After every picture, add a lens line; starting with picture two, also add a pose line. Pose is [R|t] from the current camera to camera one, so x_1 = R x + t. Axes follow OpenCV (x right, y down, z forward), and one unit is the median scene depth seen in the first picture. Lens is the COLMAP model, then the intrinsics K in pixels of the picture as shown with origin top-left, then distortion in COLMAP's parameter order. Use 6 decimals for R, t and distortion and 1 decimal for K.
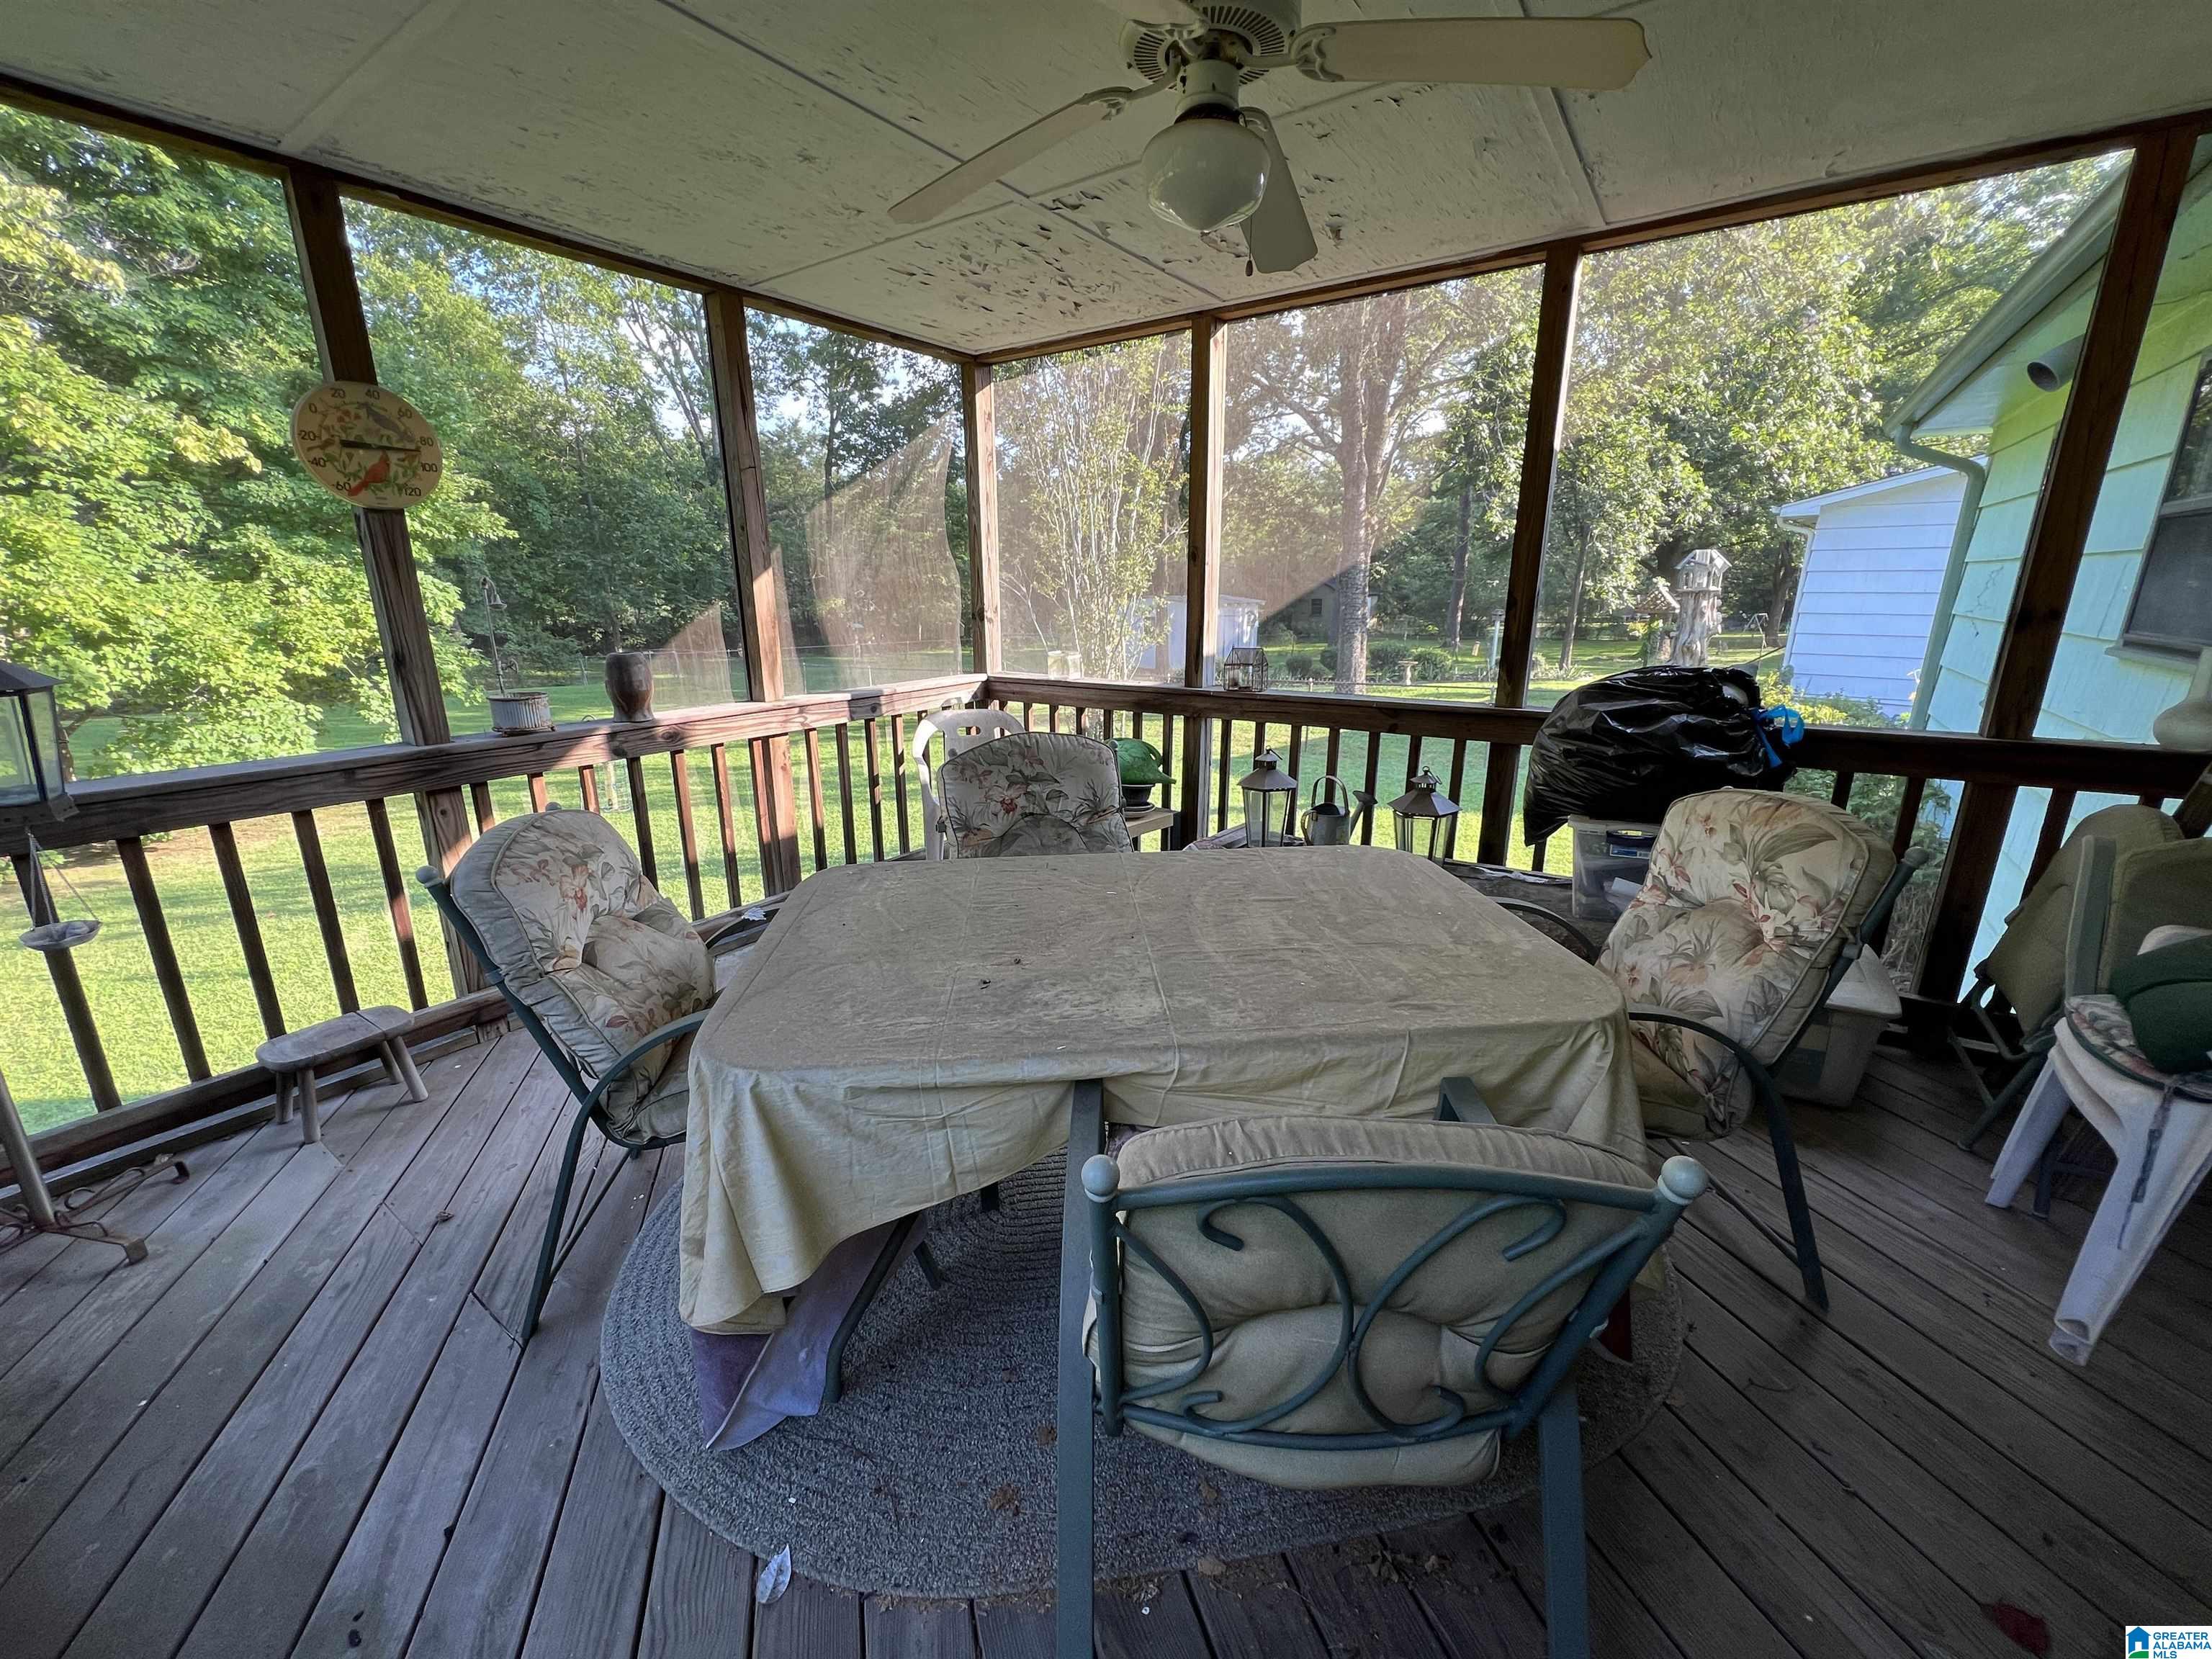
lens RADIAL K [[886.8, 0, 1116.5], [0, 886.8, 827.2], [0, 0, 1]] dist [-0.002604, 0.000629]
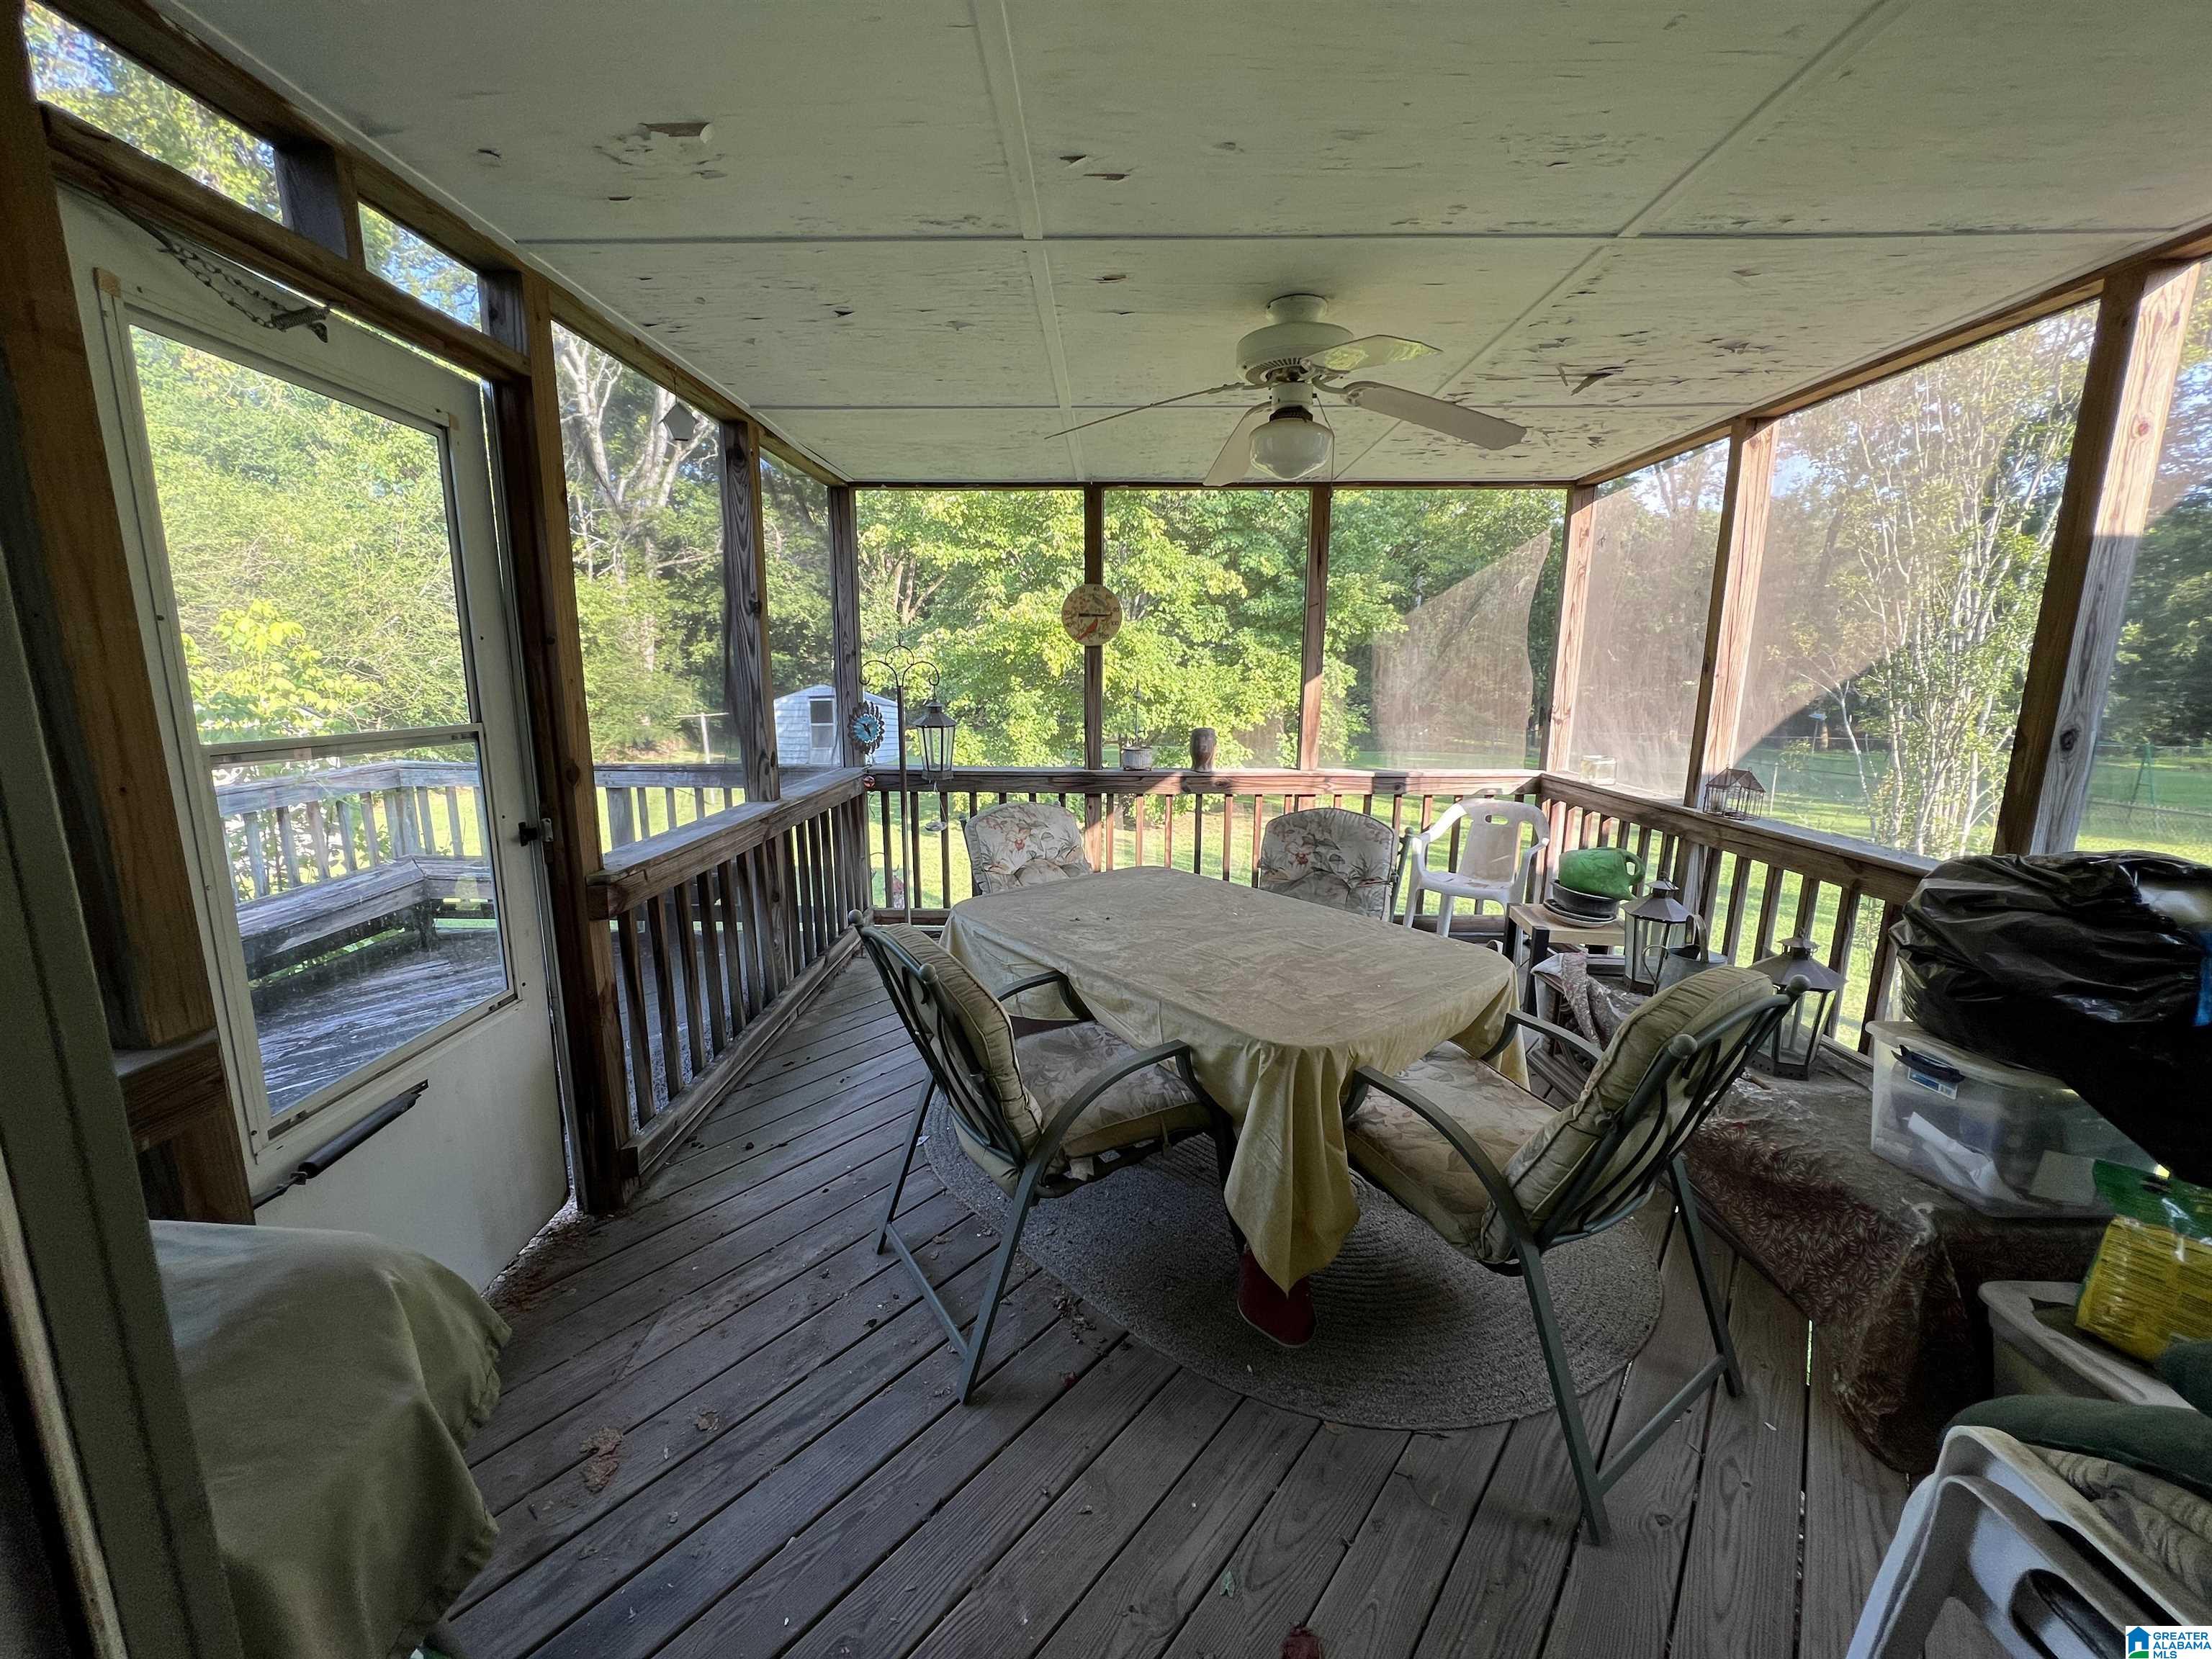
lens RADIAL K [[886.8, 0, 1097.8], [0, 886.8, 827.9], [0, 0, 1]] dist [-0.002604, 0.000629]
pose [[0.551172, 0.158666, -0.819167, 0.445889], [-0.226727, 0.973294, 0.035967, -0.027132], [0.802997, 0.165903, 0.572426, -0.010910]]
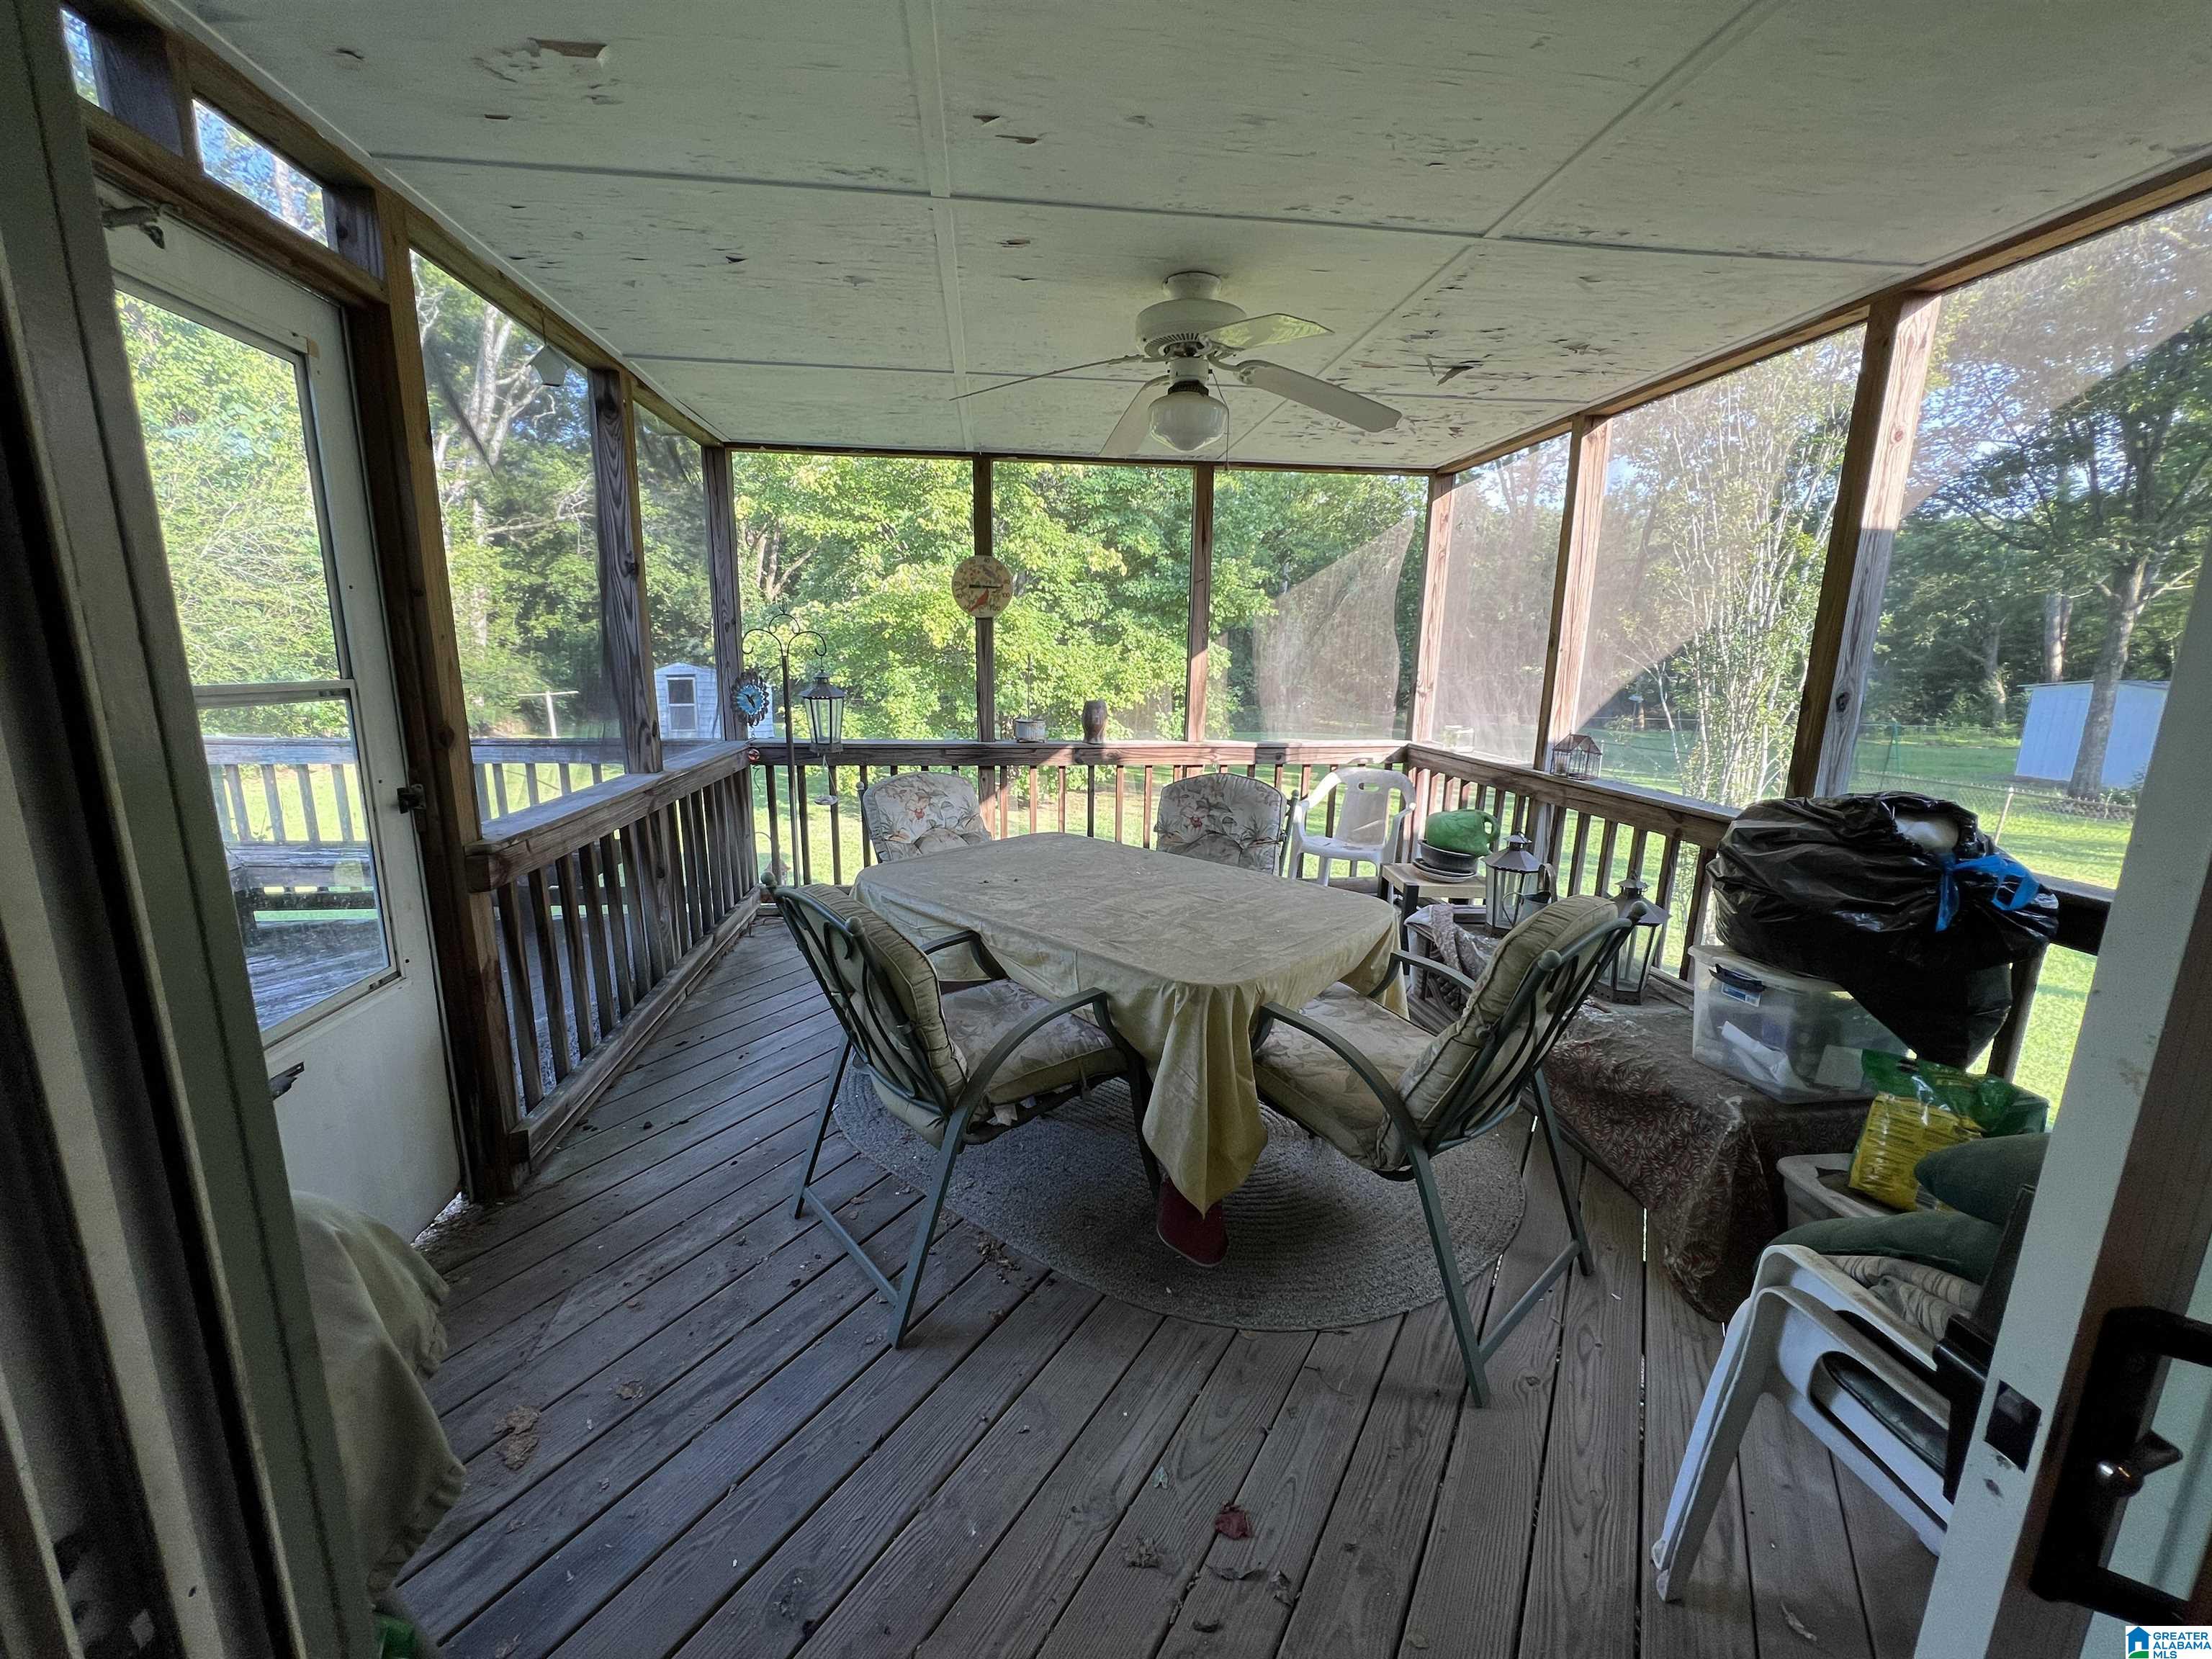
lens RADIAL K [[886.8, 0, 1100.1], [0, 886.8, 827.2], [0, 0, 1]] dist [-0.002604, 0.000629]
pose [[0.661618, 0.163466, -0.731806, 0.447929], [-0.214535, 0.976418, 0.024147, -0.010100], [0.718496, 0.141022, 0.681085, -0.032070]]
